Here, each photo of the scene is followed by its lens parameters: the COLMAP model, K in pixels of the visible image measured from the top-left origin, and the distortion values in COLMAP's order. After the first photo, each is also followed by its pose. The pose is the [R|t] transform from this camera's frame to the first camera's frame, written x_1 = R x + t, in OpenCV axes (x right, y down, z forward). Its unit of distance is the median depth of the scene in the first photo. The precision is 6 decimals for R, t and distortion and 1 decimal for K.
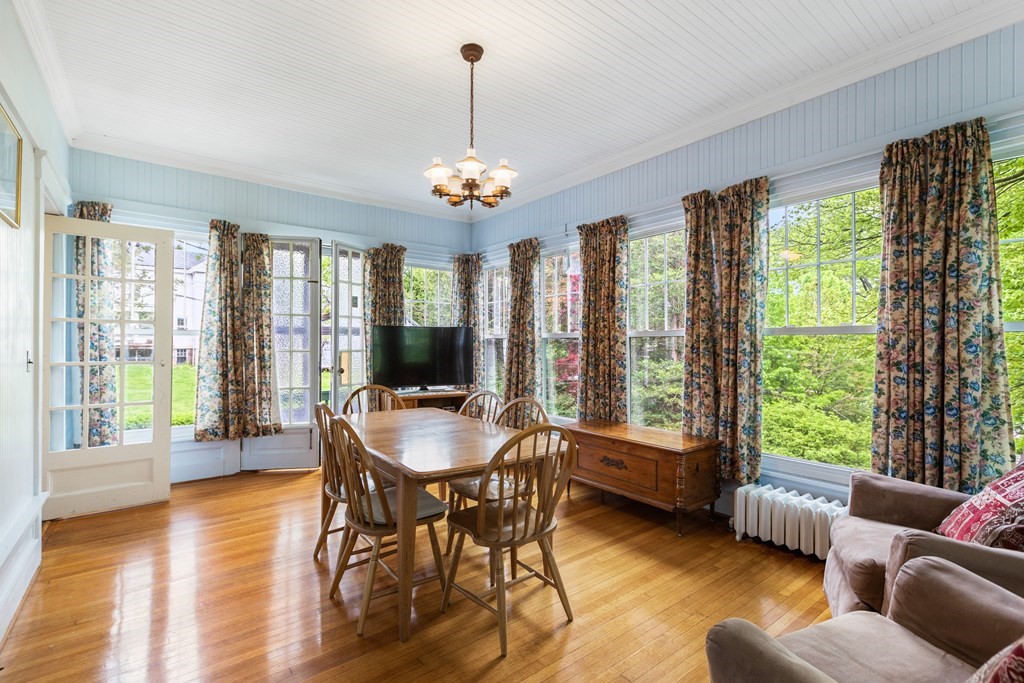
lens RADIAL K [[464.3, 0, 511.5], [0, 464.3, 338.7], [0, 0, 1]] dist [0.004988, -0.001228]
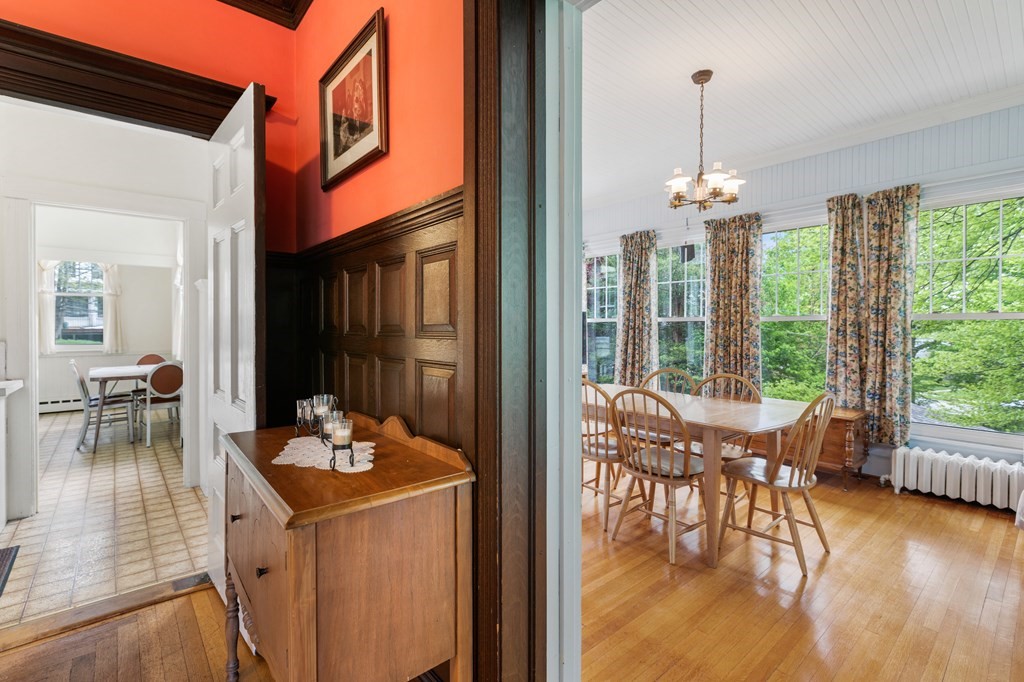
lens RADIAL K [[464.3, 0, 508.1], [0, 464.3, 329.4], [0, 0, 1]] dist [0.004988, -0.001228]
pose [[0.999050, -0.000056, 0.043578, -0.485573], [-0.000723, 0.999840, 0.017872, -0.003855], [-0.043572, -0.017886, 0.998890, -0.117202]]
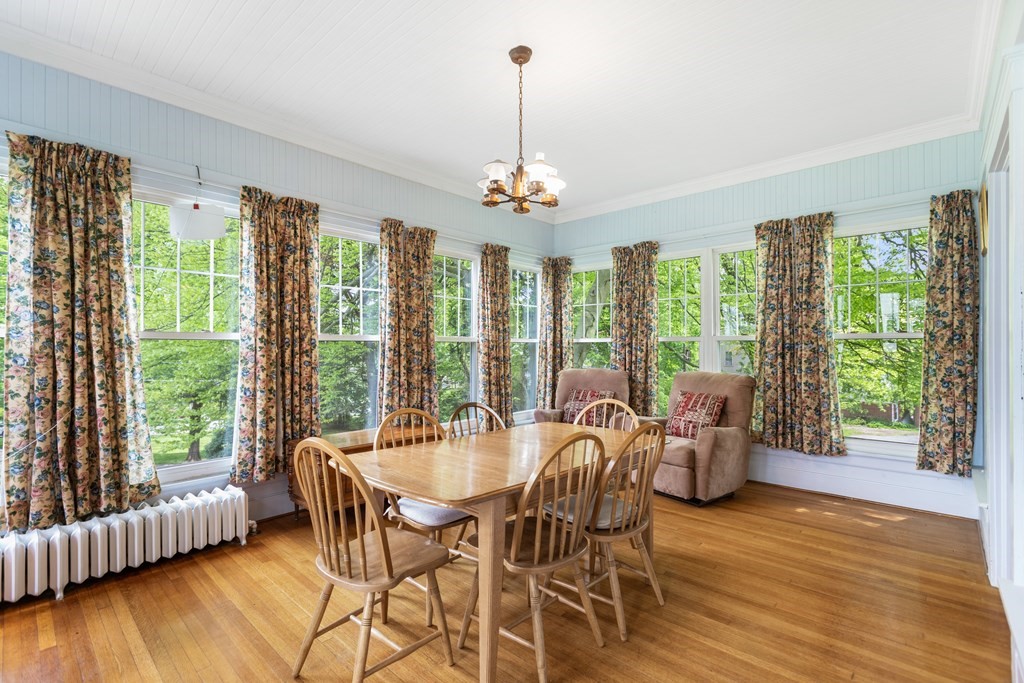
lens RADIAL K [[464.3, 0, 503.2], [0, 464.3, 347.2], [0, 0, 1]] dist [0.004988, -0.001228]
pose [[-0.154076, -0.006501, 0.988038, -0.821821], [-0.014032, 0.999892, 0.004391, -0.000209], [-0.987959, -0.013188, -0.154151, 0.927049]]
